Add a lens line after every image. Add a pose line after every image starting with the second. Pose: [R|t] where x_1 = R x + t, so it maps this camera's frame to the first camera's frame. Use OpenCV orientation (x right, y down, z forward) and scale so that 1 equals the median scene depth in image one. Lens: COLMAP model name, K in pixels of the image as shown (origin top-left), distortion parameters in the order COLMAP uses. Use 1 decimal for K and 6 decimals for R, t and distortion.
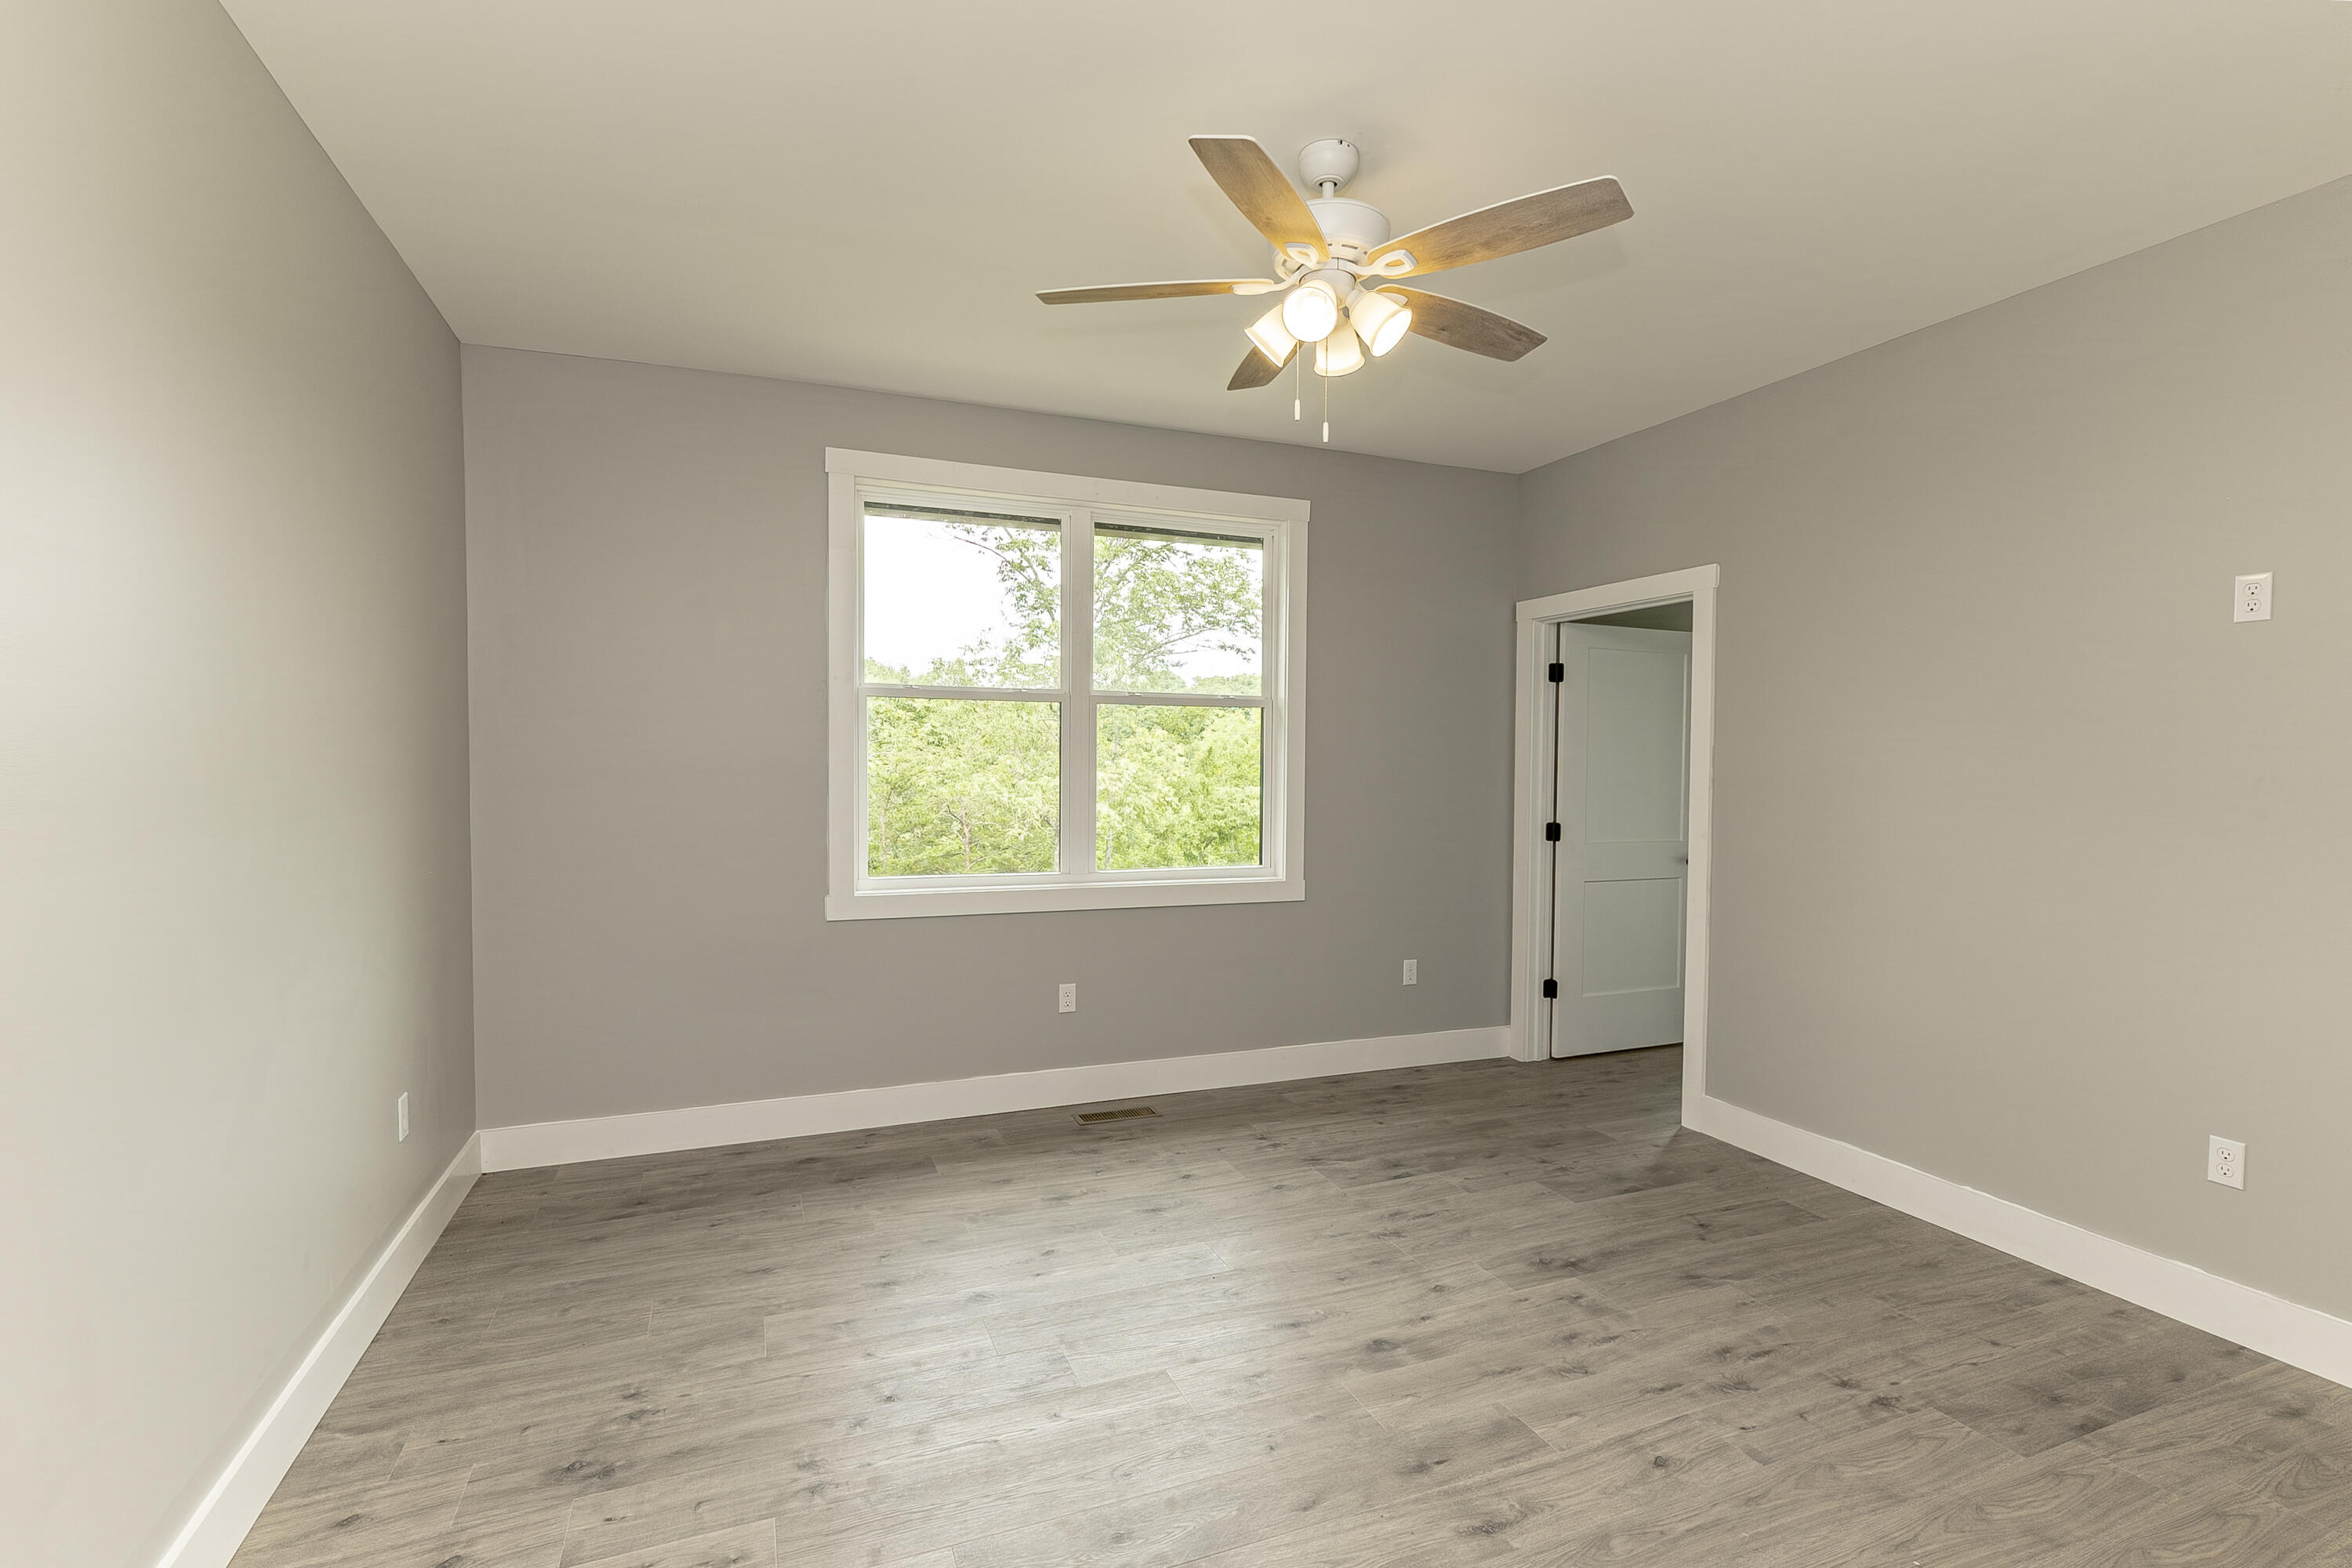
lens RADIAL K [[1046.6, 0, 1184.3], [0, 1046.6, 787.0], [0, 0, 1]] dist [0.001830, 0.002487]
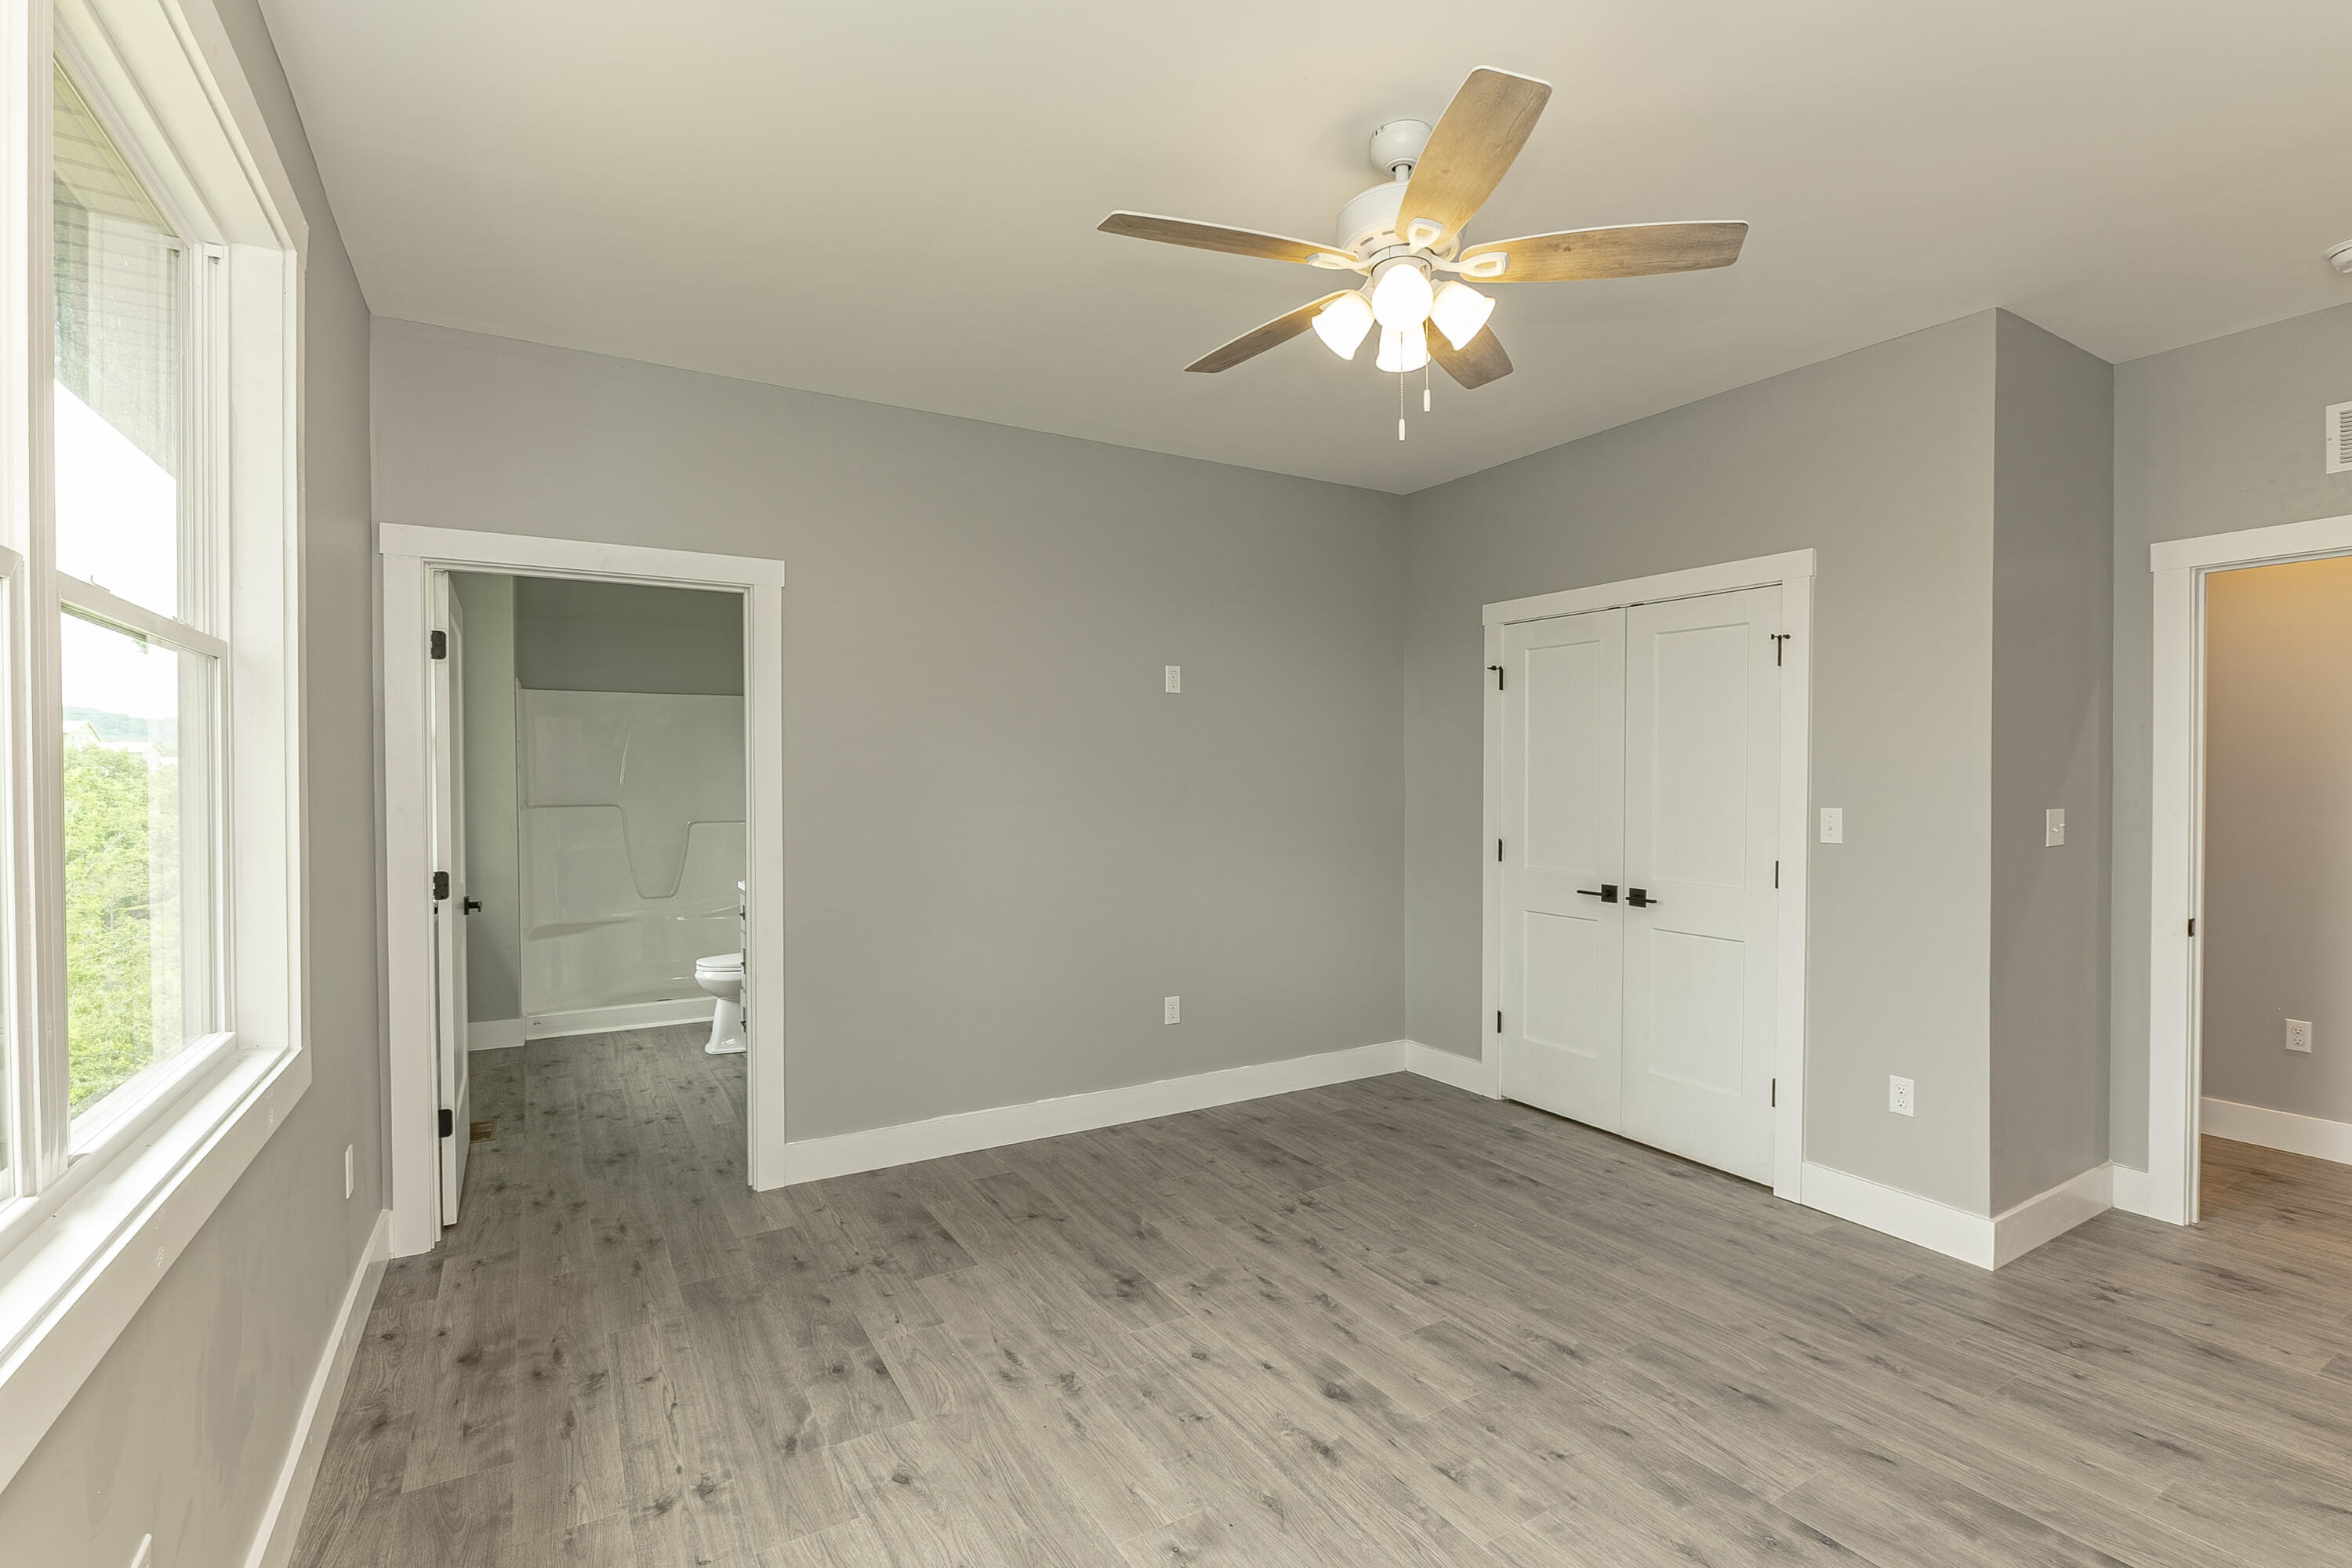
lens RADIAL K [[1046.6, 0, 1179.6], [0, 1046.6, 780.5], [0, 0, 1]] dist [0.001830, 0.002487]
pose [[-0.137643, -0.006440, 0.990461, -0.602812], [0.018250, 0.999793, 0.009037, -0.034135], [-0.990314, 0.019320, -0.137497, 1.025187]]
